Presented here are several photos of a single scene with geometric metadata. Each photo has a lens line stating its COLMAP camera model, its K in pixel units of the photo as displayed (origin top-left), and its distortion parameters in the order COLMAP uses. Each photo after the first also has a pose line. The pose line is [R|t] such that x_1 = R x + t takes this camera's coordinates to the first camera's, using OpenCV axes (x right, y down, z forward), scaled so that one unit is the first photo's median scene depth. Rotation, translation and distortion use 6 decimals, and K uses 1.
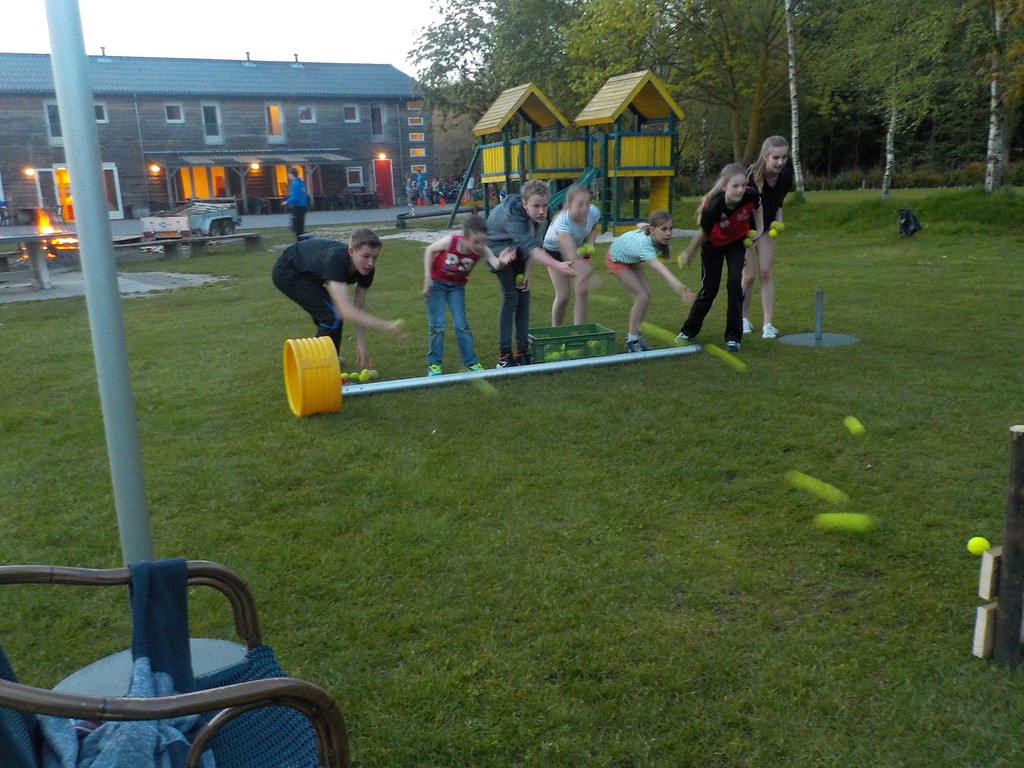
lens RADIAL K [[943.6, 0, 511.2], [0, 943.6, 392.6], [0, 0, 1]] dist [0.016160, 0.000000]
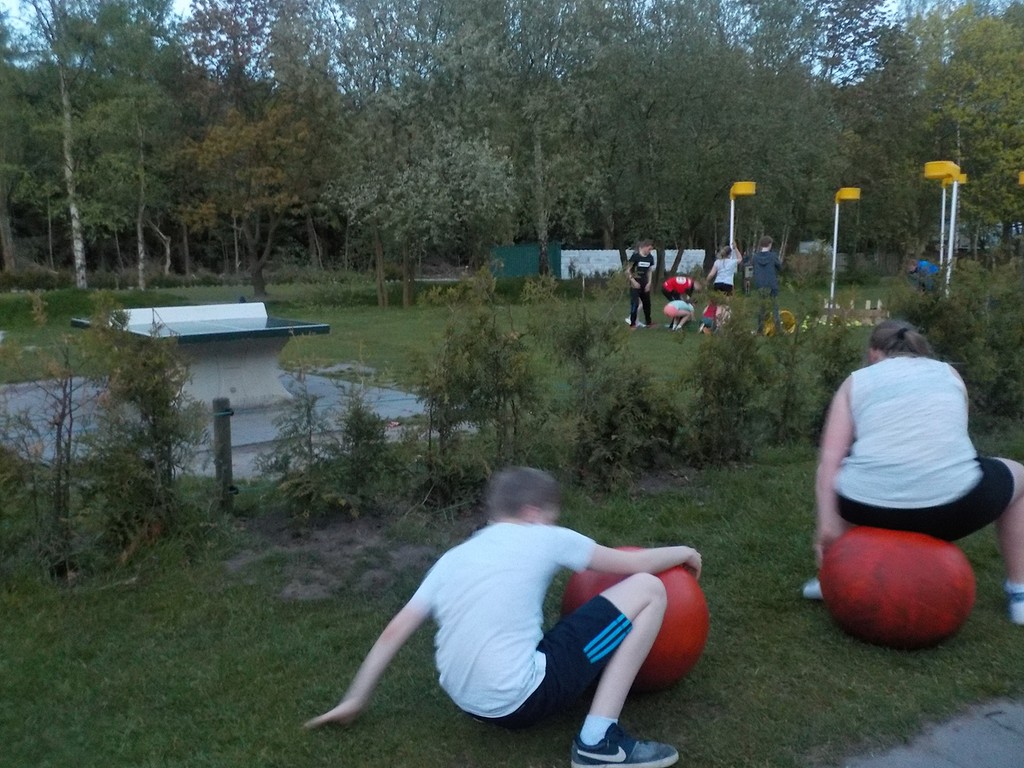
lens RADIAL K [[943.6, 0, 519.6], [0, 943.6, 398.4], [0, 0, 1]] dist [0.016160, 0.000000]
pose [[-0.058835, -0.106347, 0.992587, -0.374740], [0.236467, 0.964526, 0.117357, -0.038187], [-0.969857, 0.241619, -0.031600, 0.232659]]
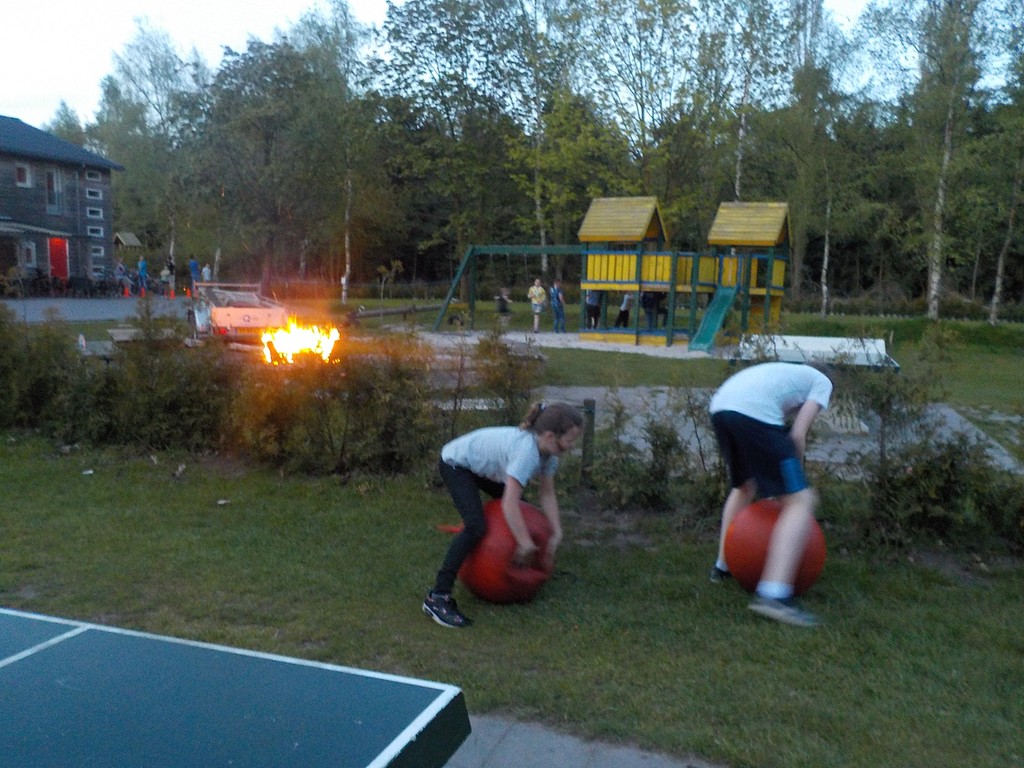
lens RADIAL K [[943.6, 0, 518.1], [0, 943.6, 399.4], [0, 0, 1]] dist [0.016160, 0.000000]
pose [[0.775446, -0.016485, 0.631199, -0.366656], [0.077236, 0.994629, -0.068909, -0.024893], [-0.626673, 0.102186, 0.772554, 0.159203]]
